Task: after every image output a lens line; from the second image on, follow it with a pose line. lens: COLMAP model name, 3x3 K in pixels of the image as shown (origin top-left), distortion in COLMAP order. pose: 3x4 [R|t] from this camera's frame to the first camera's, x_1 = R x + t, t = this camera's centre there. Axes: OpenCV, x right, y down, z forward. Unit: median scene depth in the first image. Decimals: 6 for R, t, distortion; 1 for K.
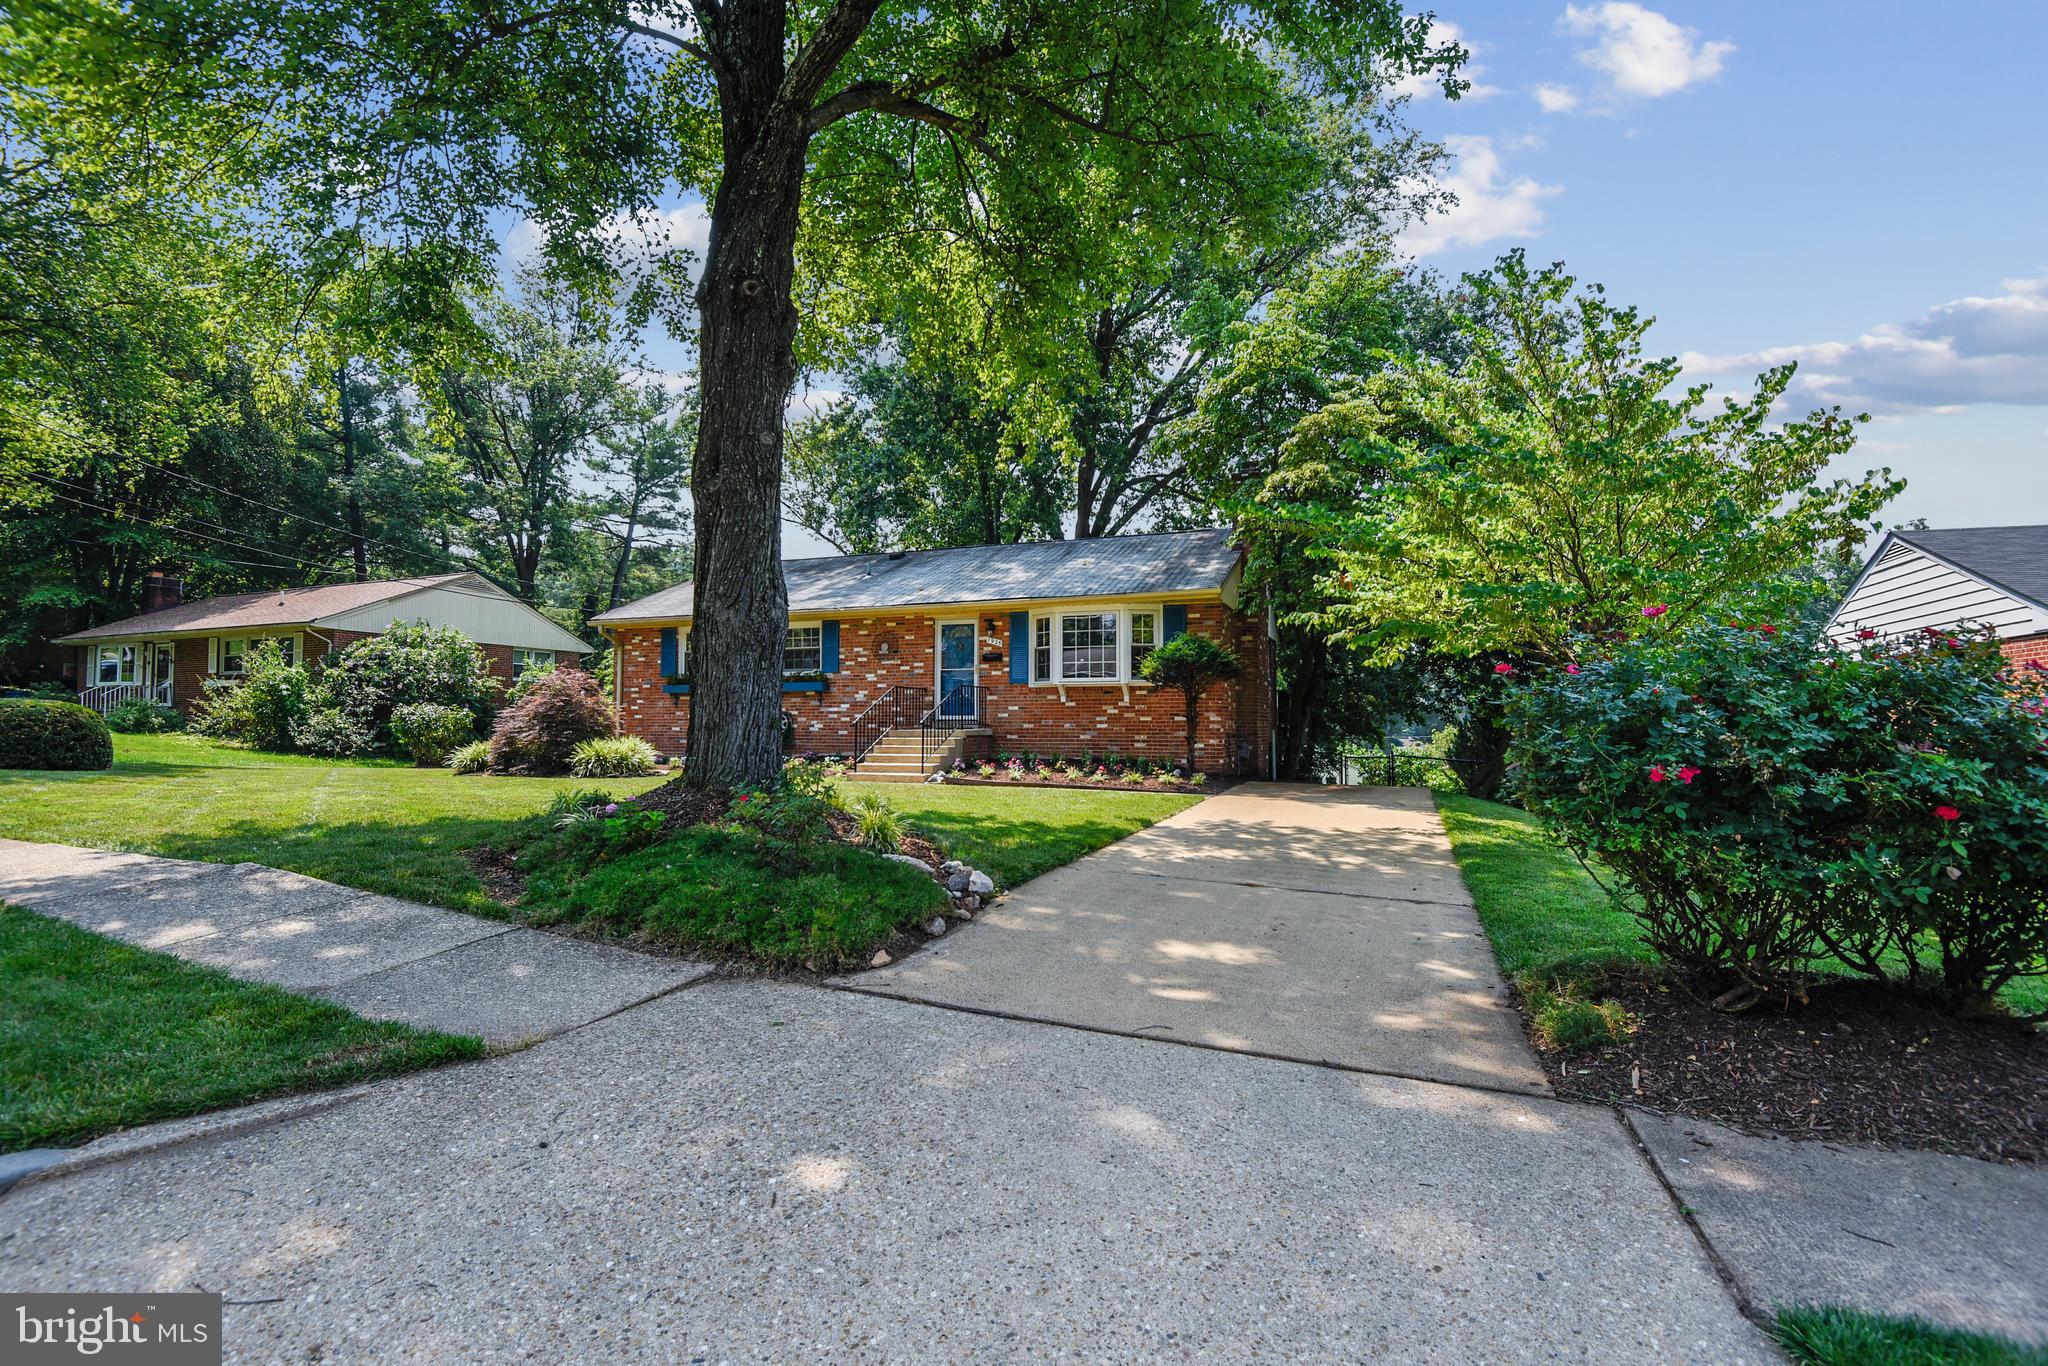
lens RADIAL K [[961.2, 0, 1021.9], [0, 961.2, 688.1], [0, 0, 1]] dist [-0.003255, -0.000404]
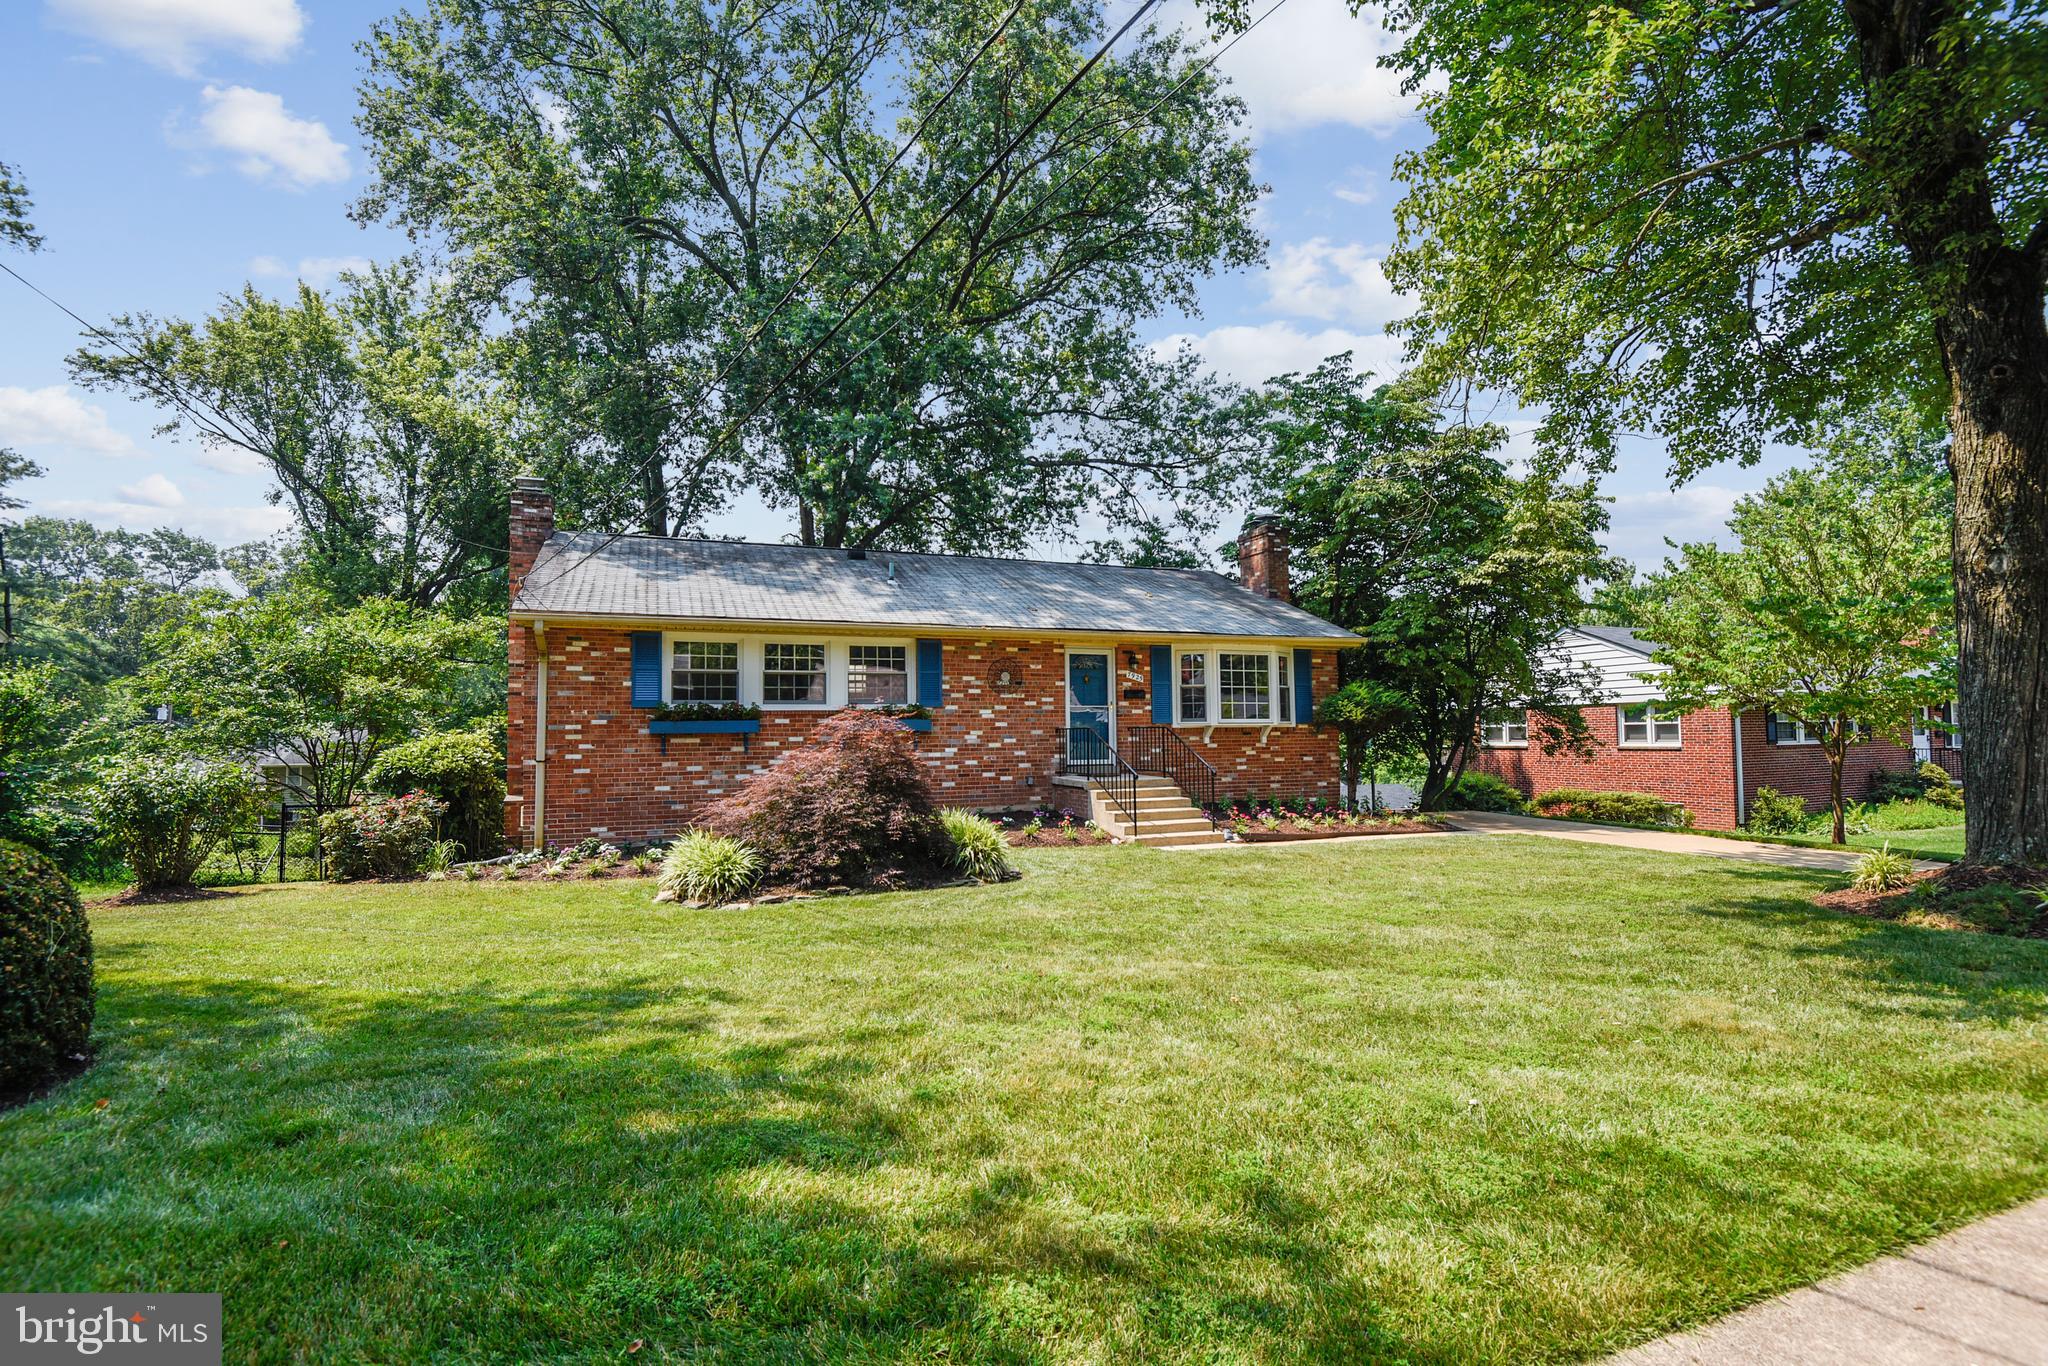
lens RADIAL K [[911.4, 0, 1024.0], [0, 911.4, 683.0], [0, 0, 1]] dist [0.002588, -0.006045]
pose [[0.737546, 0.030352, 0.674614, -0.681676], [-0.013974, 0.999461, -0.029690, -0.015565], [-0.675152, 0.012471, 0.737573, 0.440983]]
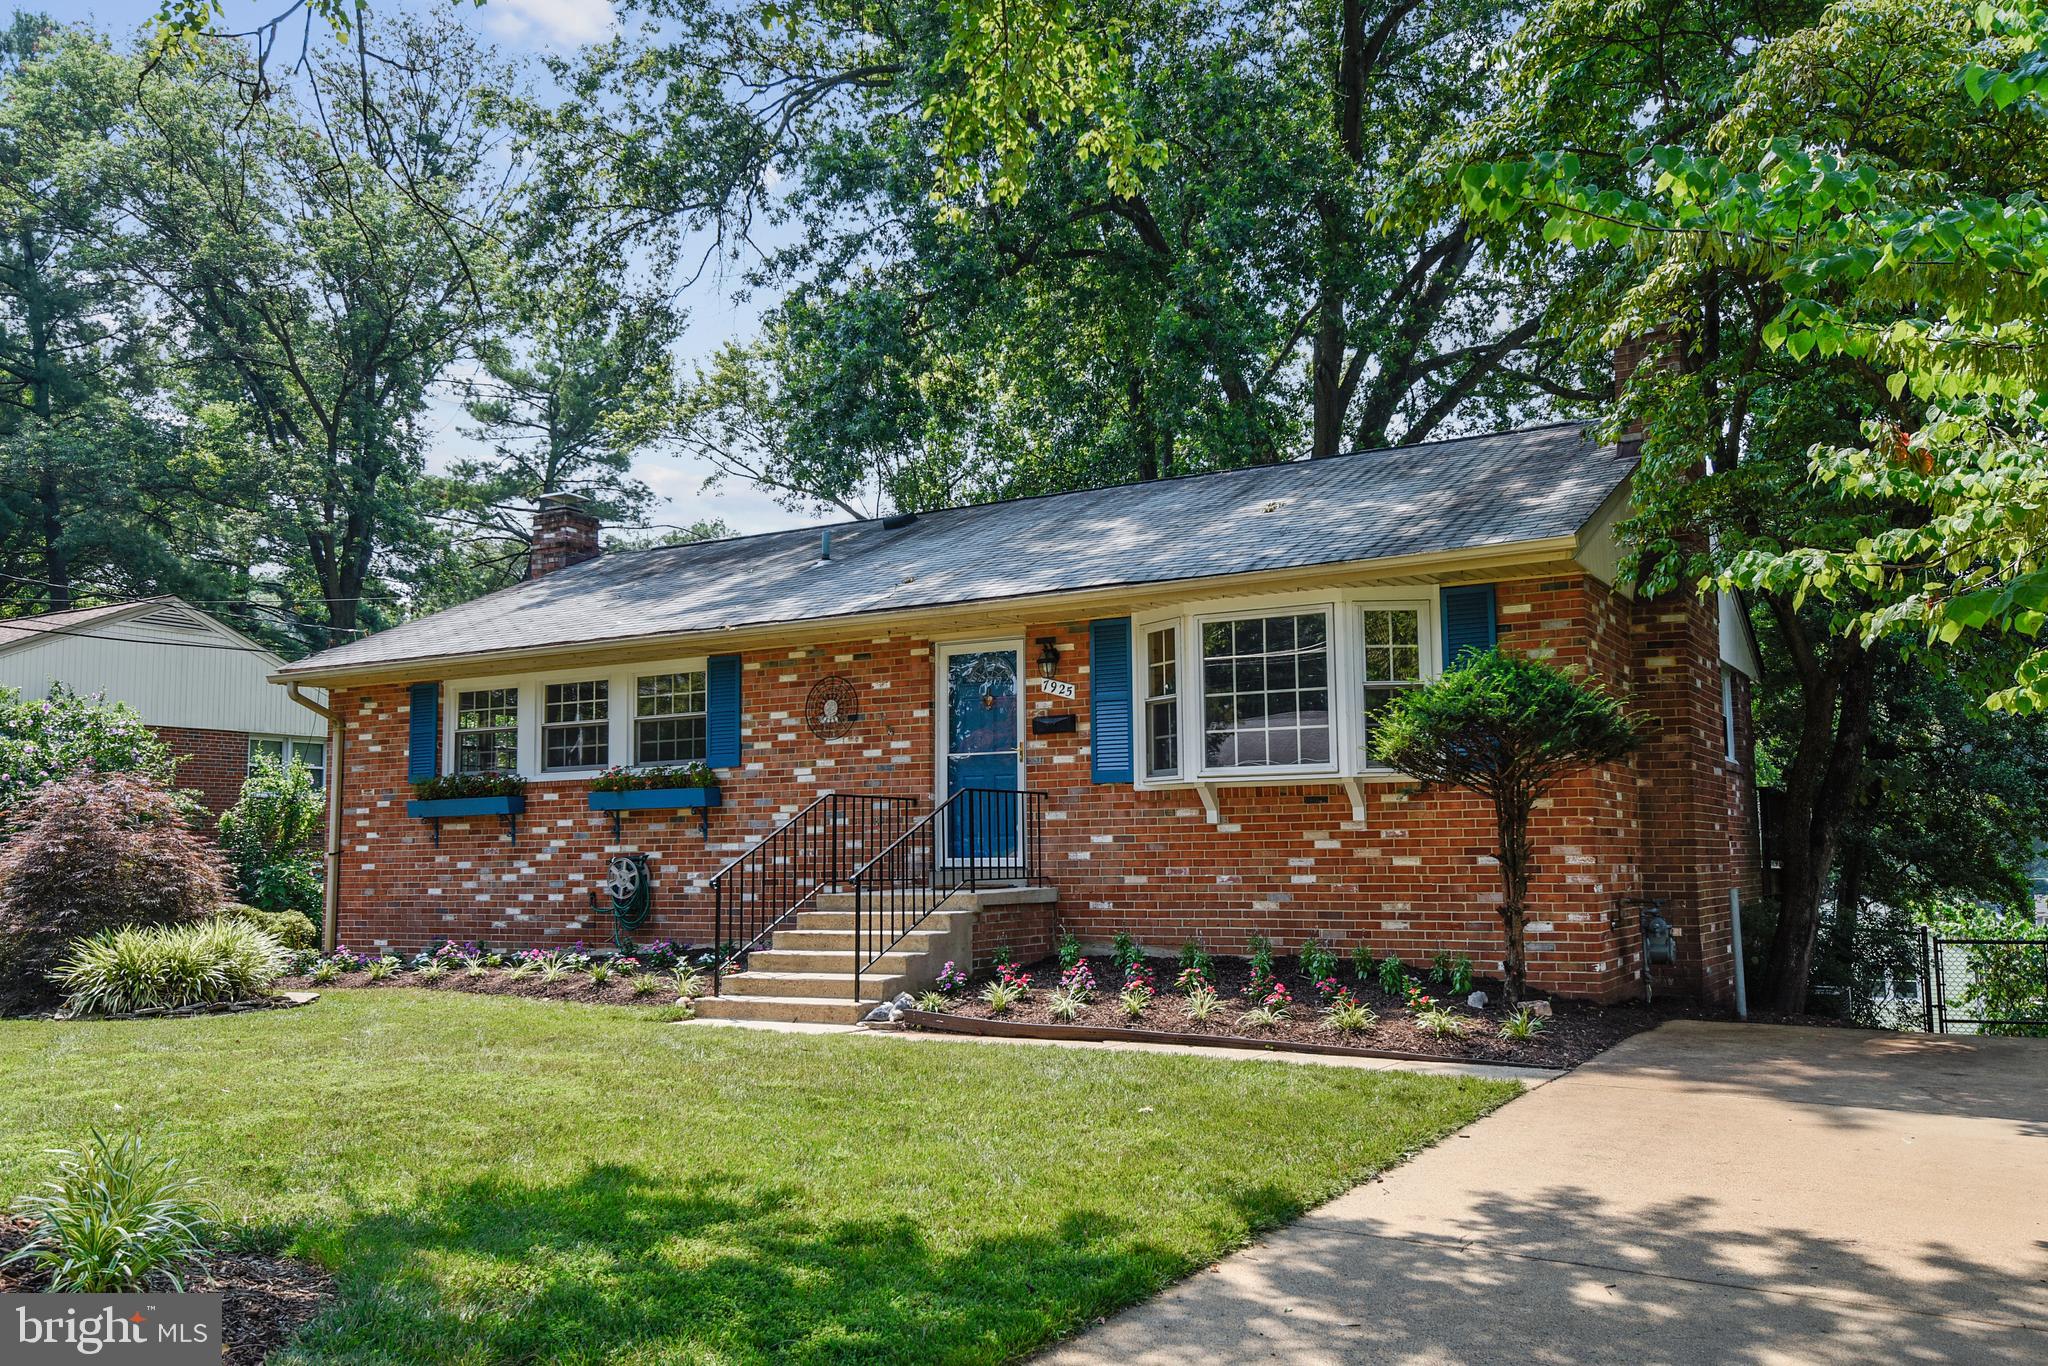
lens RADIAL K [[1688.6, 0, 1024.0], [0, 1688.6, 683.0], [0, 0, 1]] dist [0.048532, 0.000541]
pose [[0.987021, -0.028811, -0.157989, 0.078514], [0.018368, 0.997573, -0.067166, 0.000998], [0.159540, 0.063392, 0.985154, 0.234035]]
